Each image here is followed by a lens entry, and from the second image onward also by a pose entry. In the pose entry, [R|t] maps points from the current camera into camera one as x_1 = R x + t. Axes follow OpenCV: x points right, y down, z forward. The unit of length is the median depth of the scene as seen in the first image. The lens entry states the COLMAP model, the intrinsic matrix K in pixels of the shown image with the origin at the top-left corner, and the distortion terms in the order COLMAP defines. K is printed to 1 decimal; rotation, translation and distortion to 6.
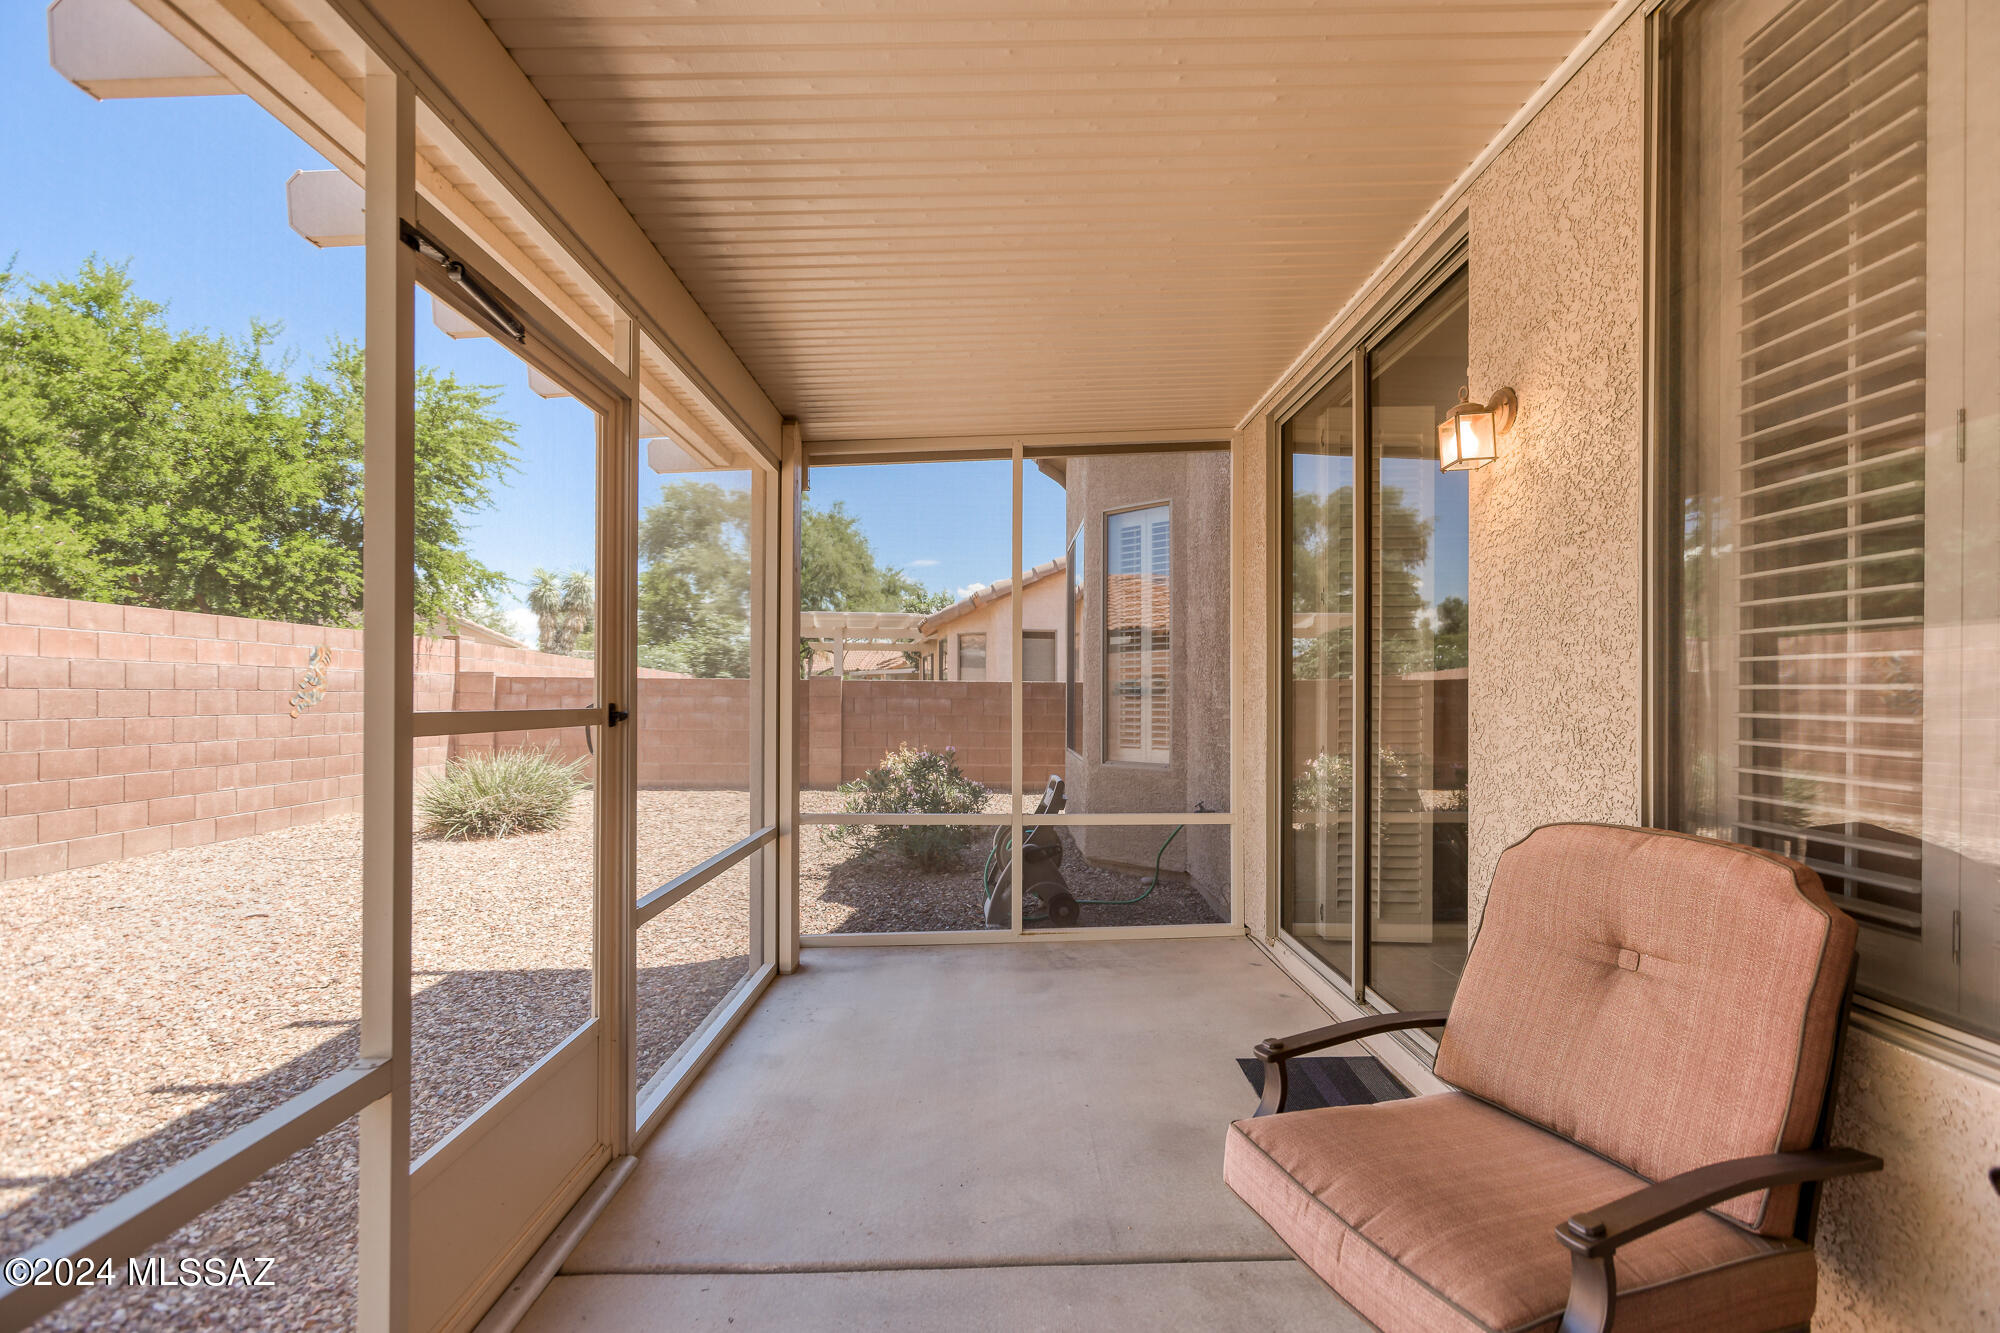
lens RADIAL K [[913.3, 0, 1008.6], [0, 913.3, 684.9], [0, 0, 1]] dist [-0.006557, 0.003625]
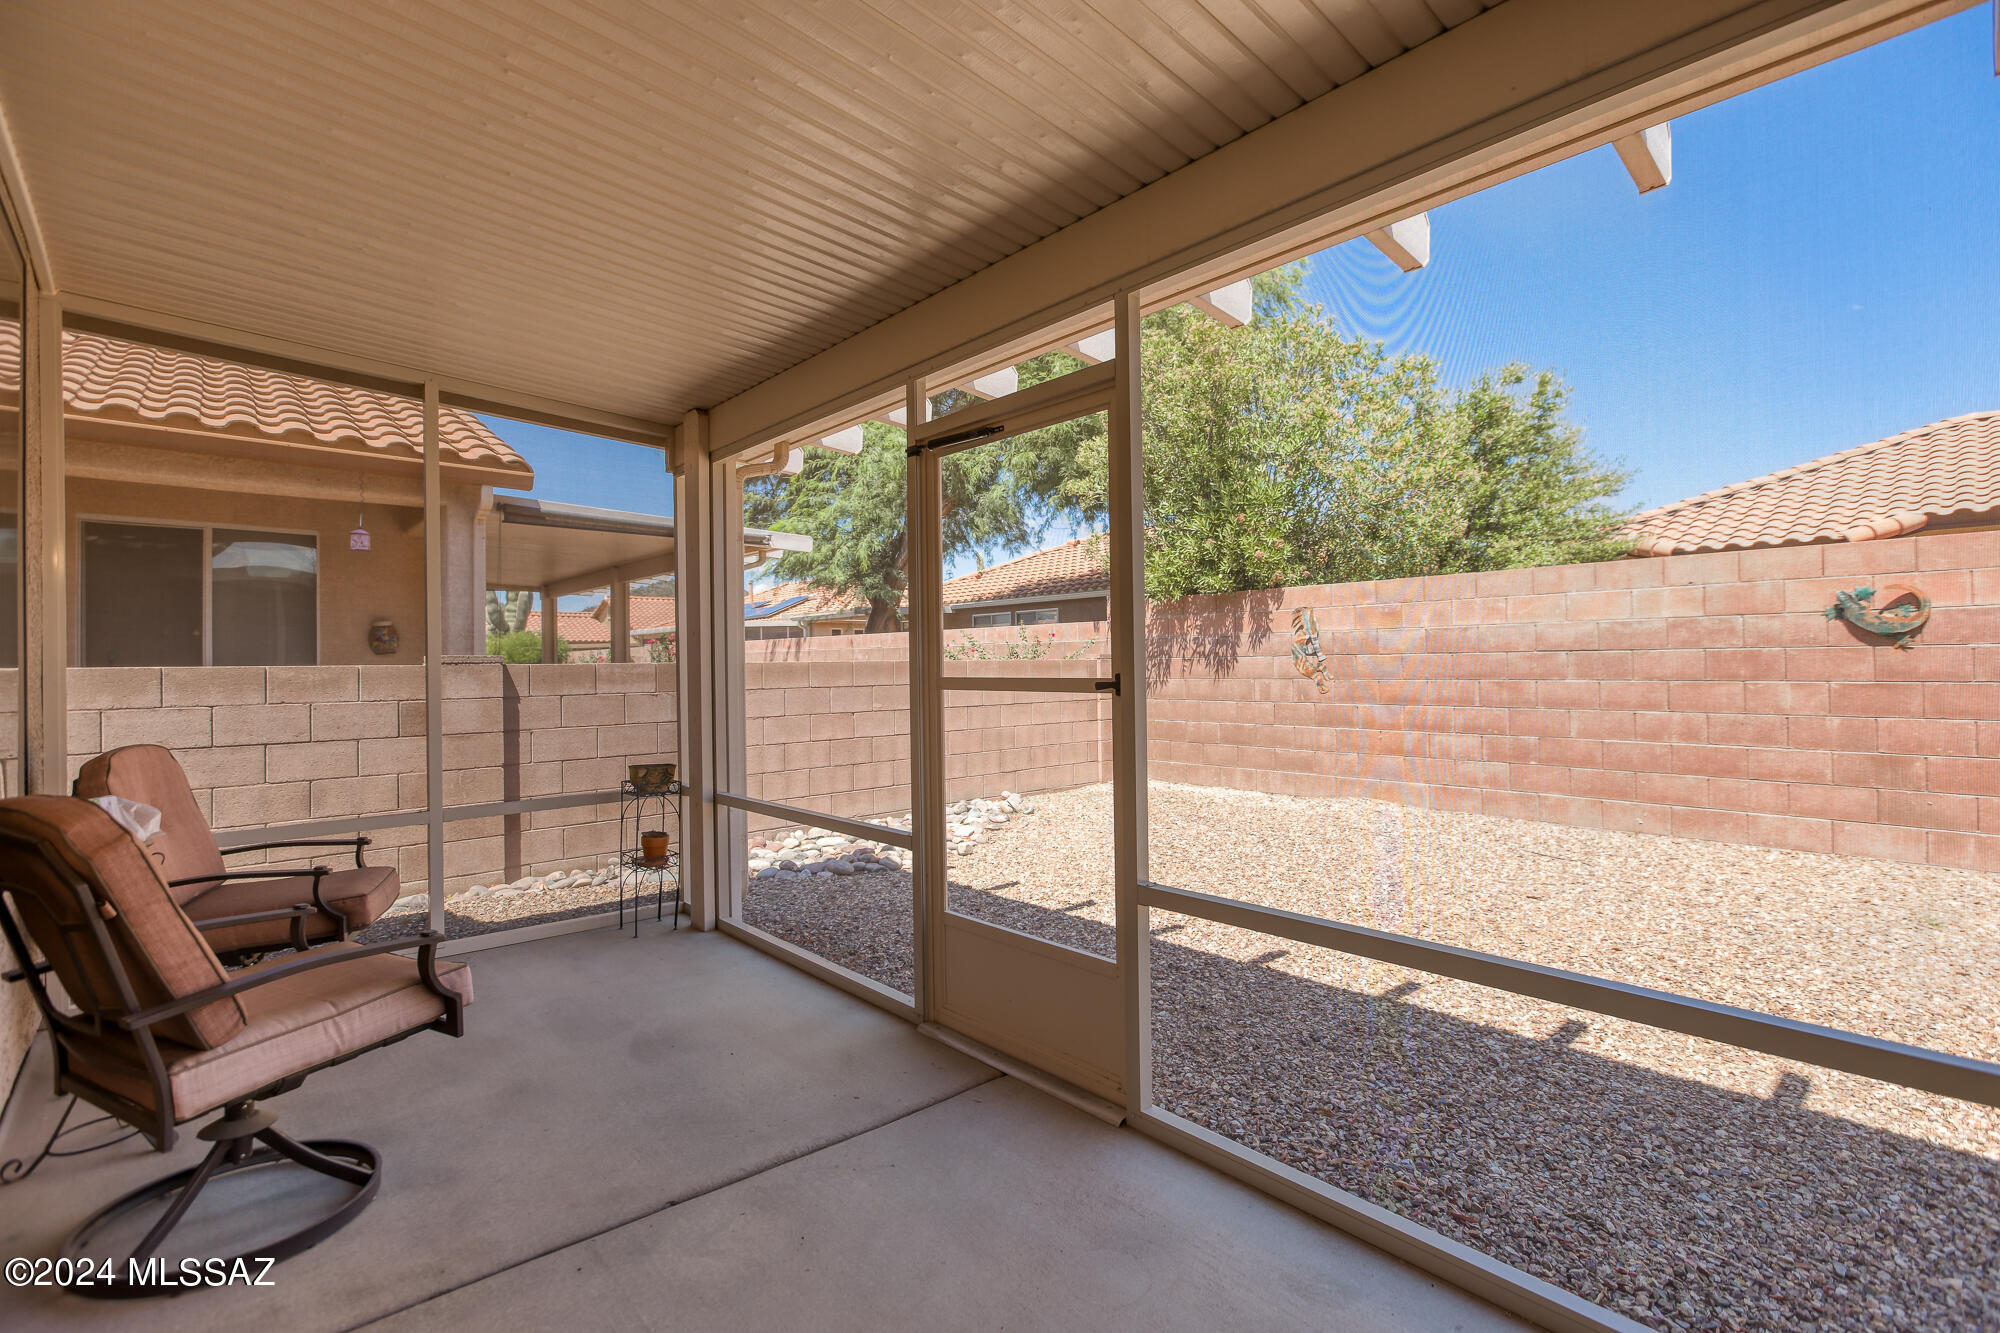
lens RADIAL K [[913.3, 0, 1011.3], [0, 913.3, 657.3], [0, 0, 1]] dist [-0.006557, 0.003625]
pose [[-0.734467, 0.002388, -0.678640, 0.320900], [0.020794, 0.999603, -0.018987, 0.024383], [0.678325, -0.028057, -0.734226, 1.524791]]
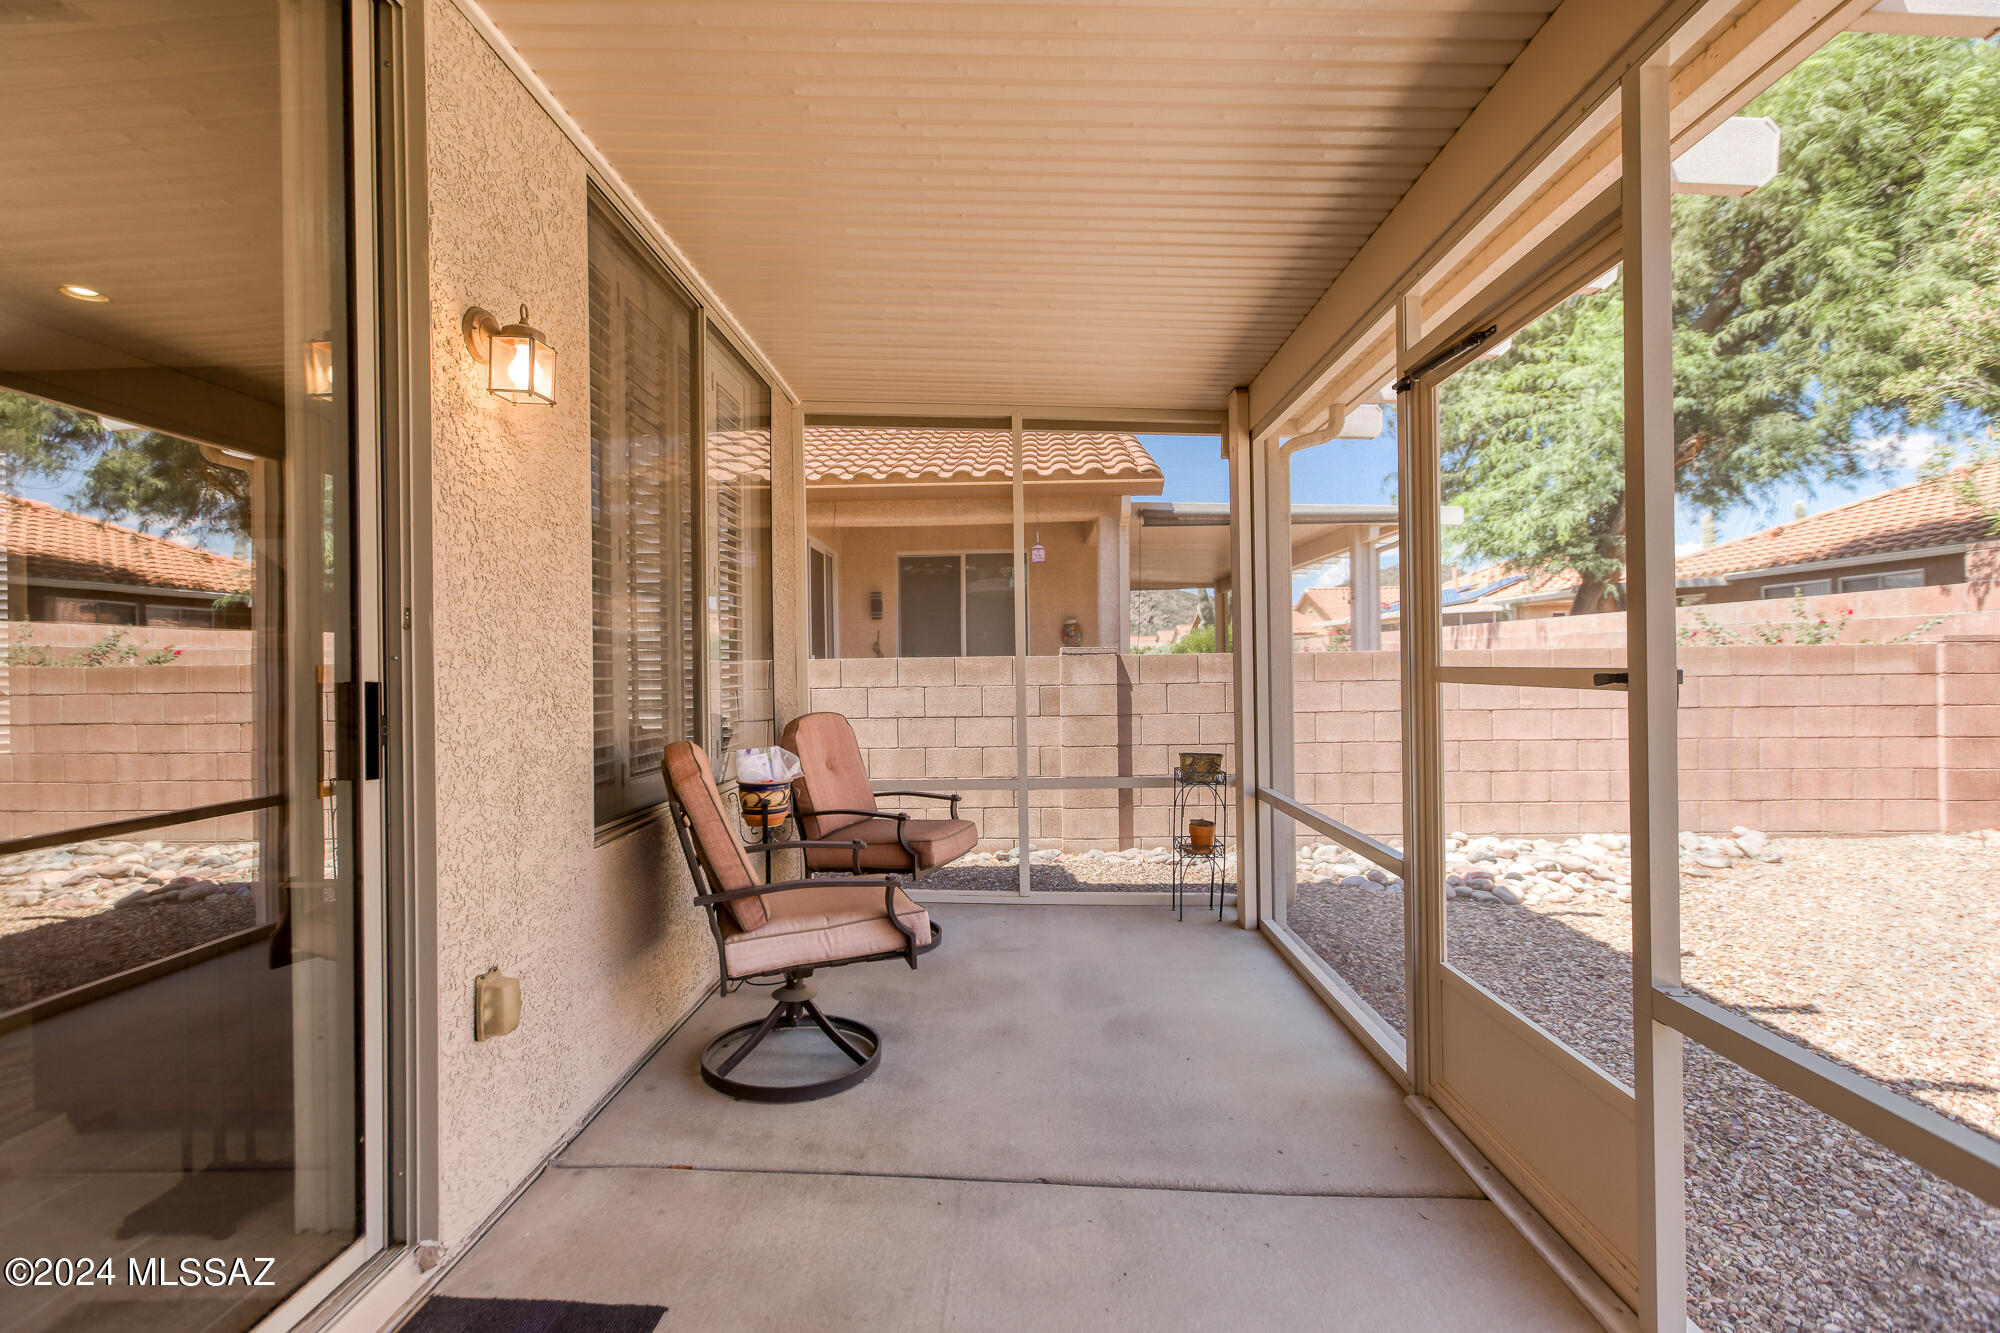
lens RADIAL K [[913.3, 0, 1001.1], [0, 913.3, 669.7], [0, 0, 1]] dist [-0.006557, 0.003625]
pose [[-0.998821, 0.011758, 0.047102, 0.249303], [0.011339, 0.999894, -0.009149, 0.025990], [-0.047205, -0.008604, -0.998848, 1.528650]]
